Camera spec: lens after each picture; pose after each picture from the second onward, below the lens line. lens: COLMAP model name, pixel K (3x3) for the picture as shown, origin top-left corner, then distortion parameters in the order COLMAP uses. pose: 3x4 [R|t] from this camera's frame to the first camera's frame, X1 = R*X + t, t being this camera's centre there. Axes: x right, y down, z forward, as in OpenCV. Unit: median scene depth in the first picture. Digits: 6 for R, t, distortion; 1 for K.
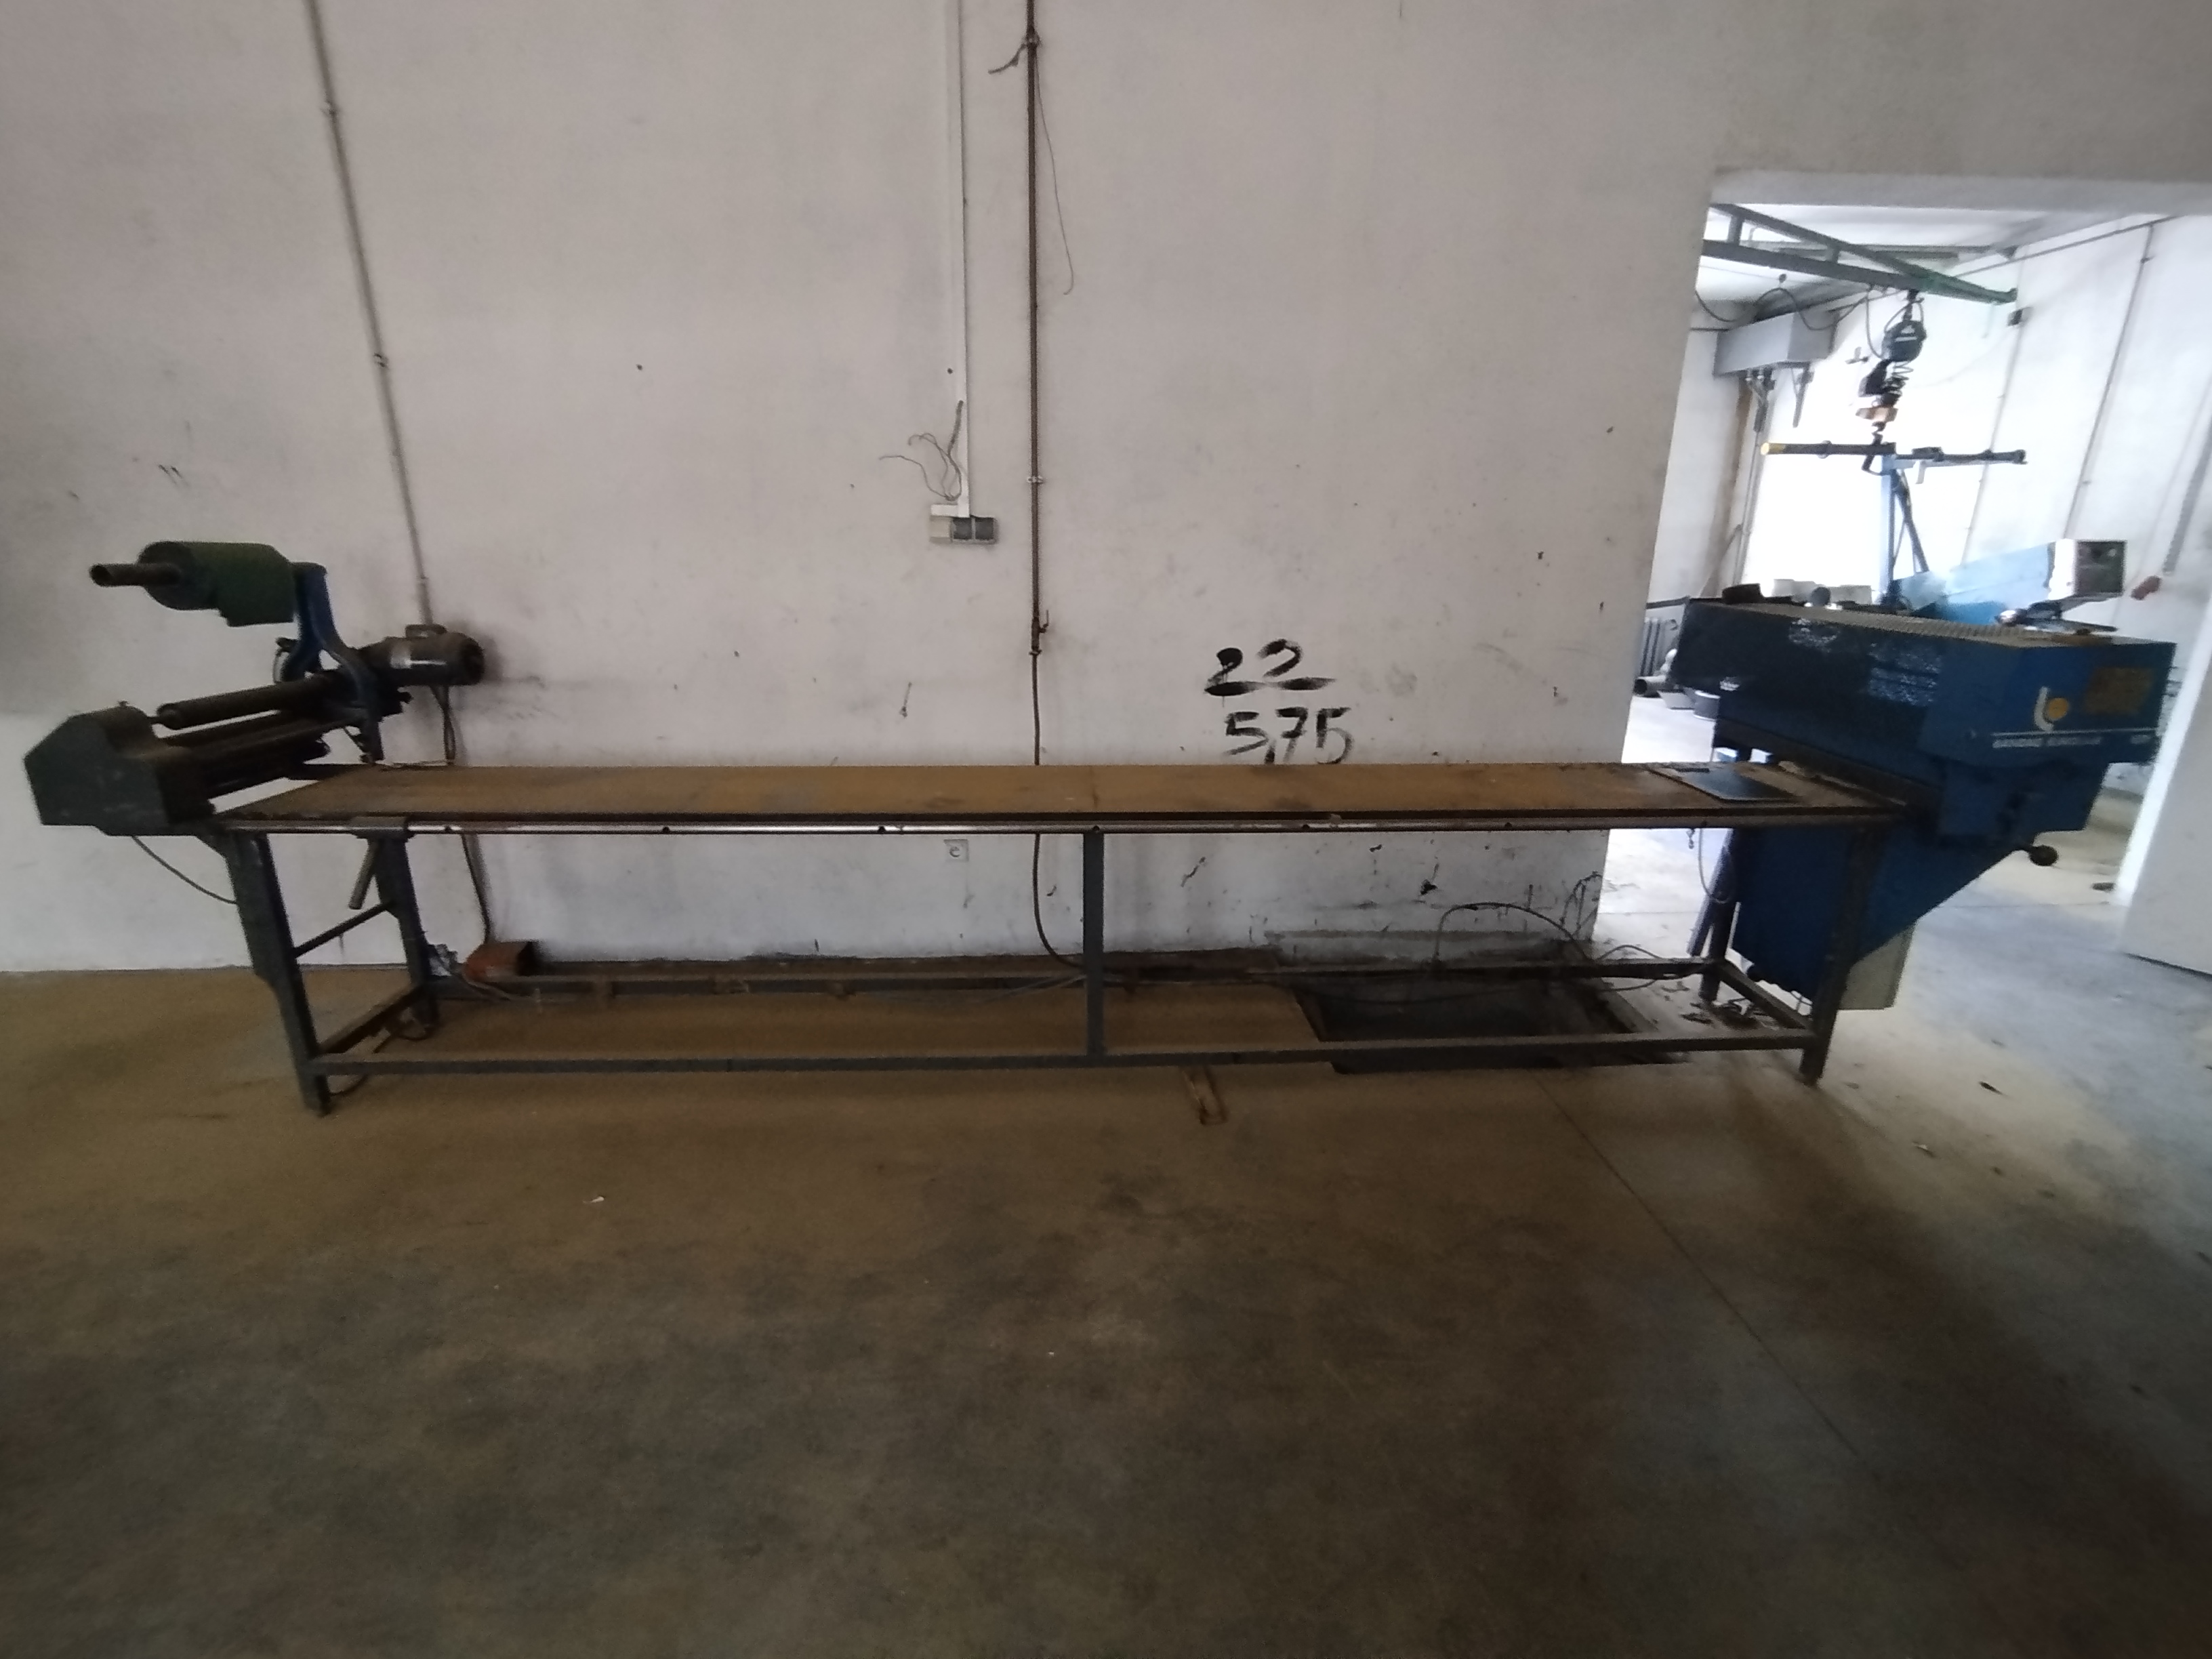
lens RADIAL K [[1043.6, 0, 1108.2], [0, 1043.6, 810.0], [0, 0, 1]] dist [-0.001988, 0.000004]
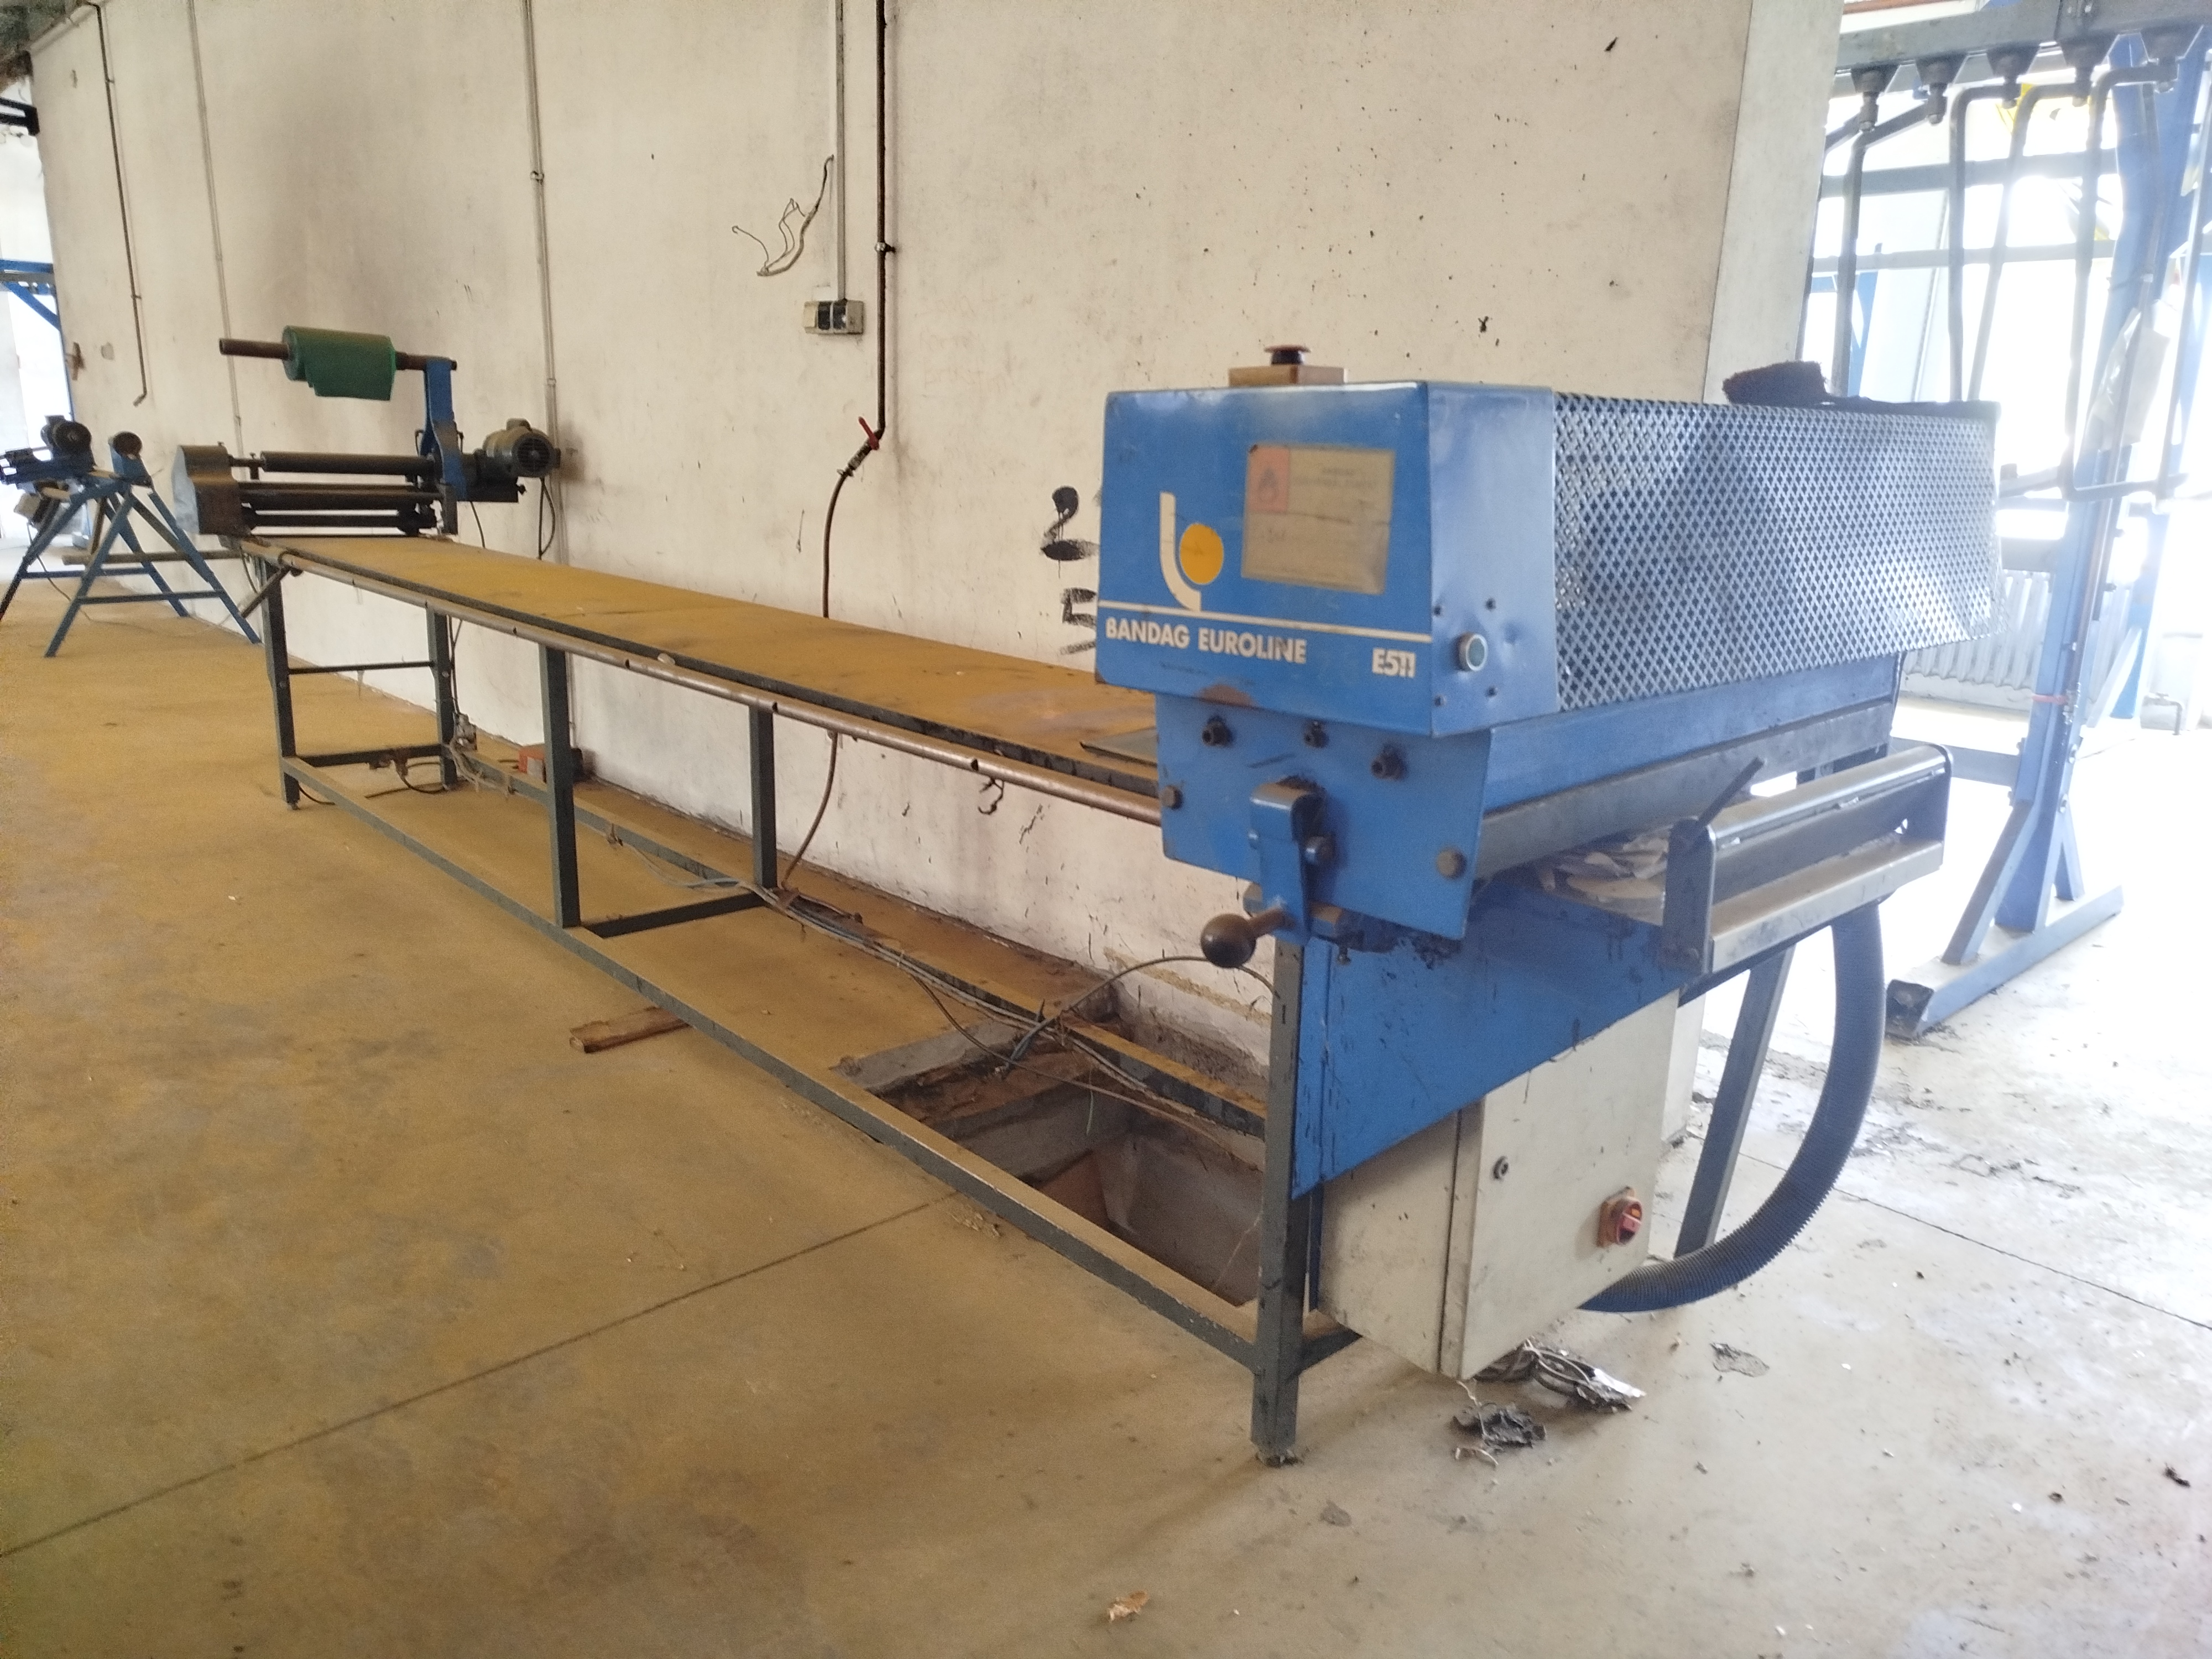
lens RADIAL K [[1549.1, 0, 1106.0], [0, 1549.1, 829.5], [0, 0, 1]] dist [-0.034193, 0.046033]
pose [[0.642103, 0.208530, -0.737712, 0.957368], [-0.238210, 0.968931, 0.066551, -0.018117], [0.728670, 0.132997, 0.671827, 0.419748]]
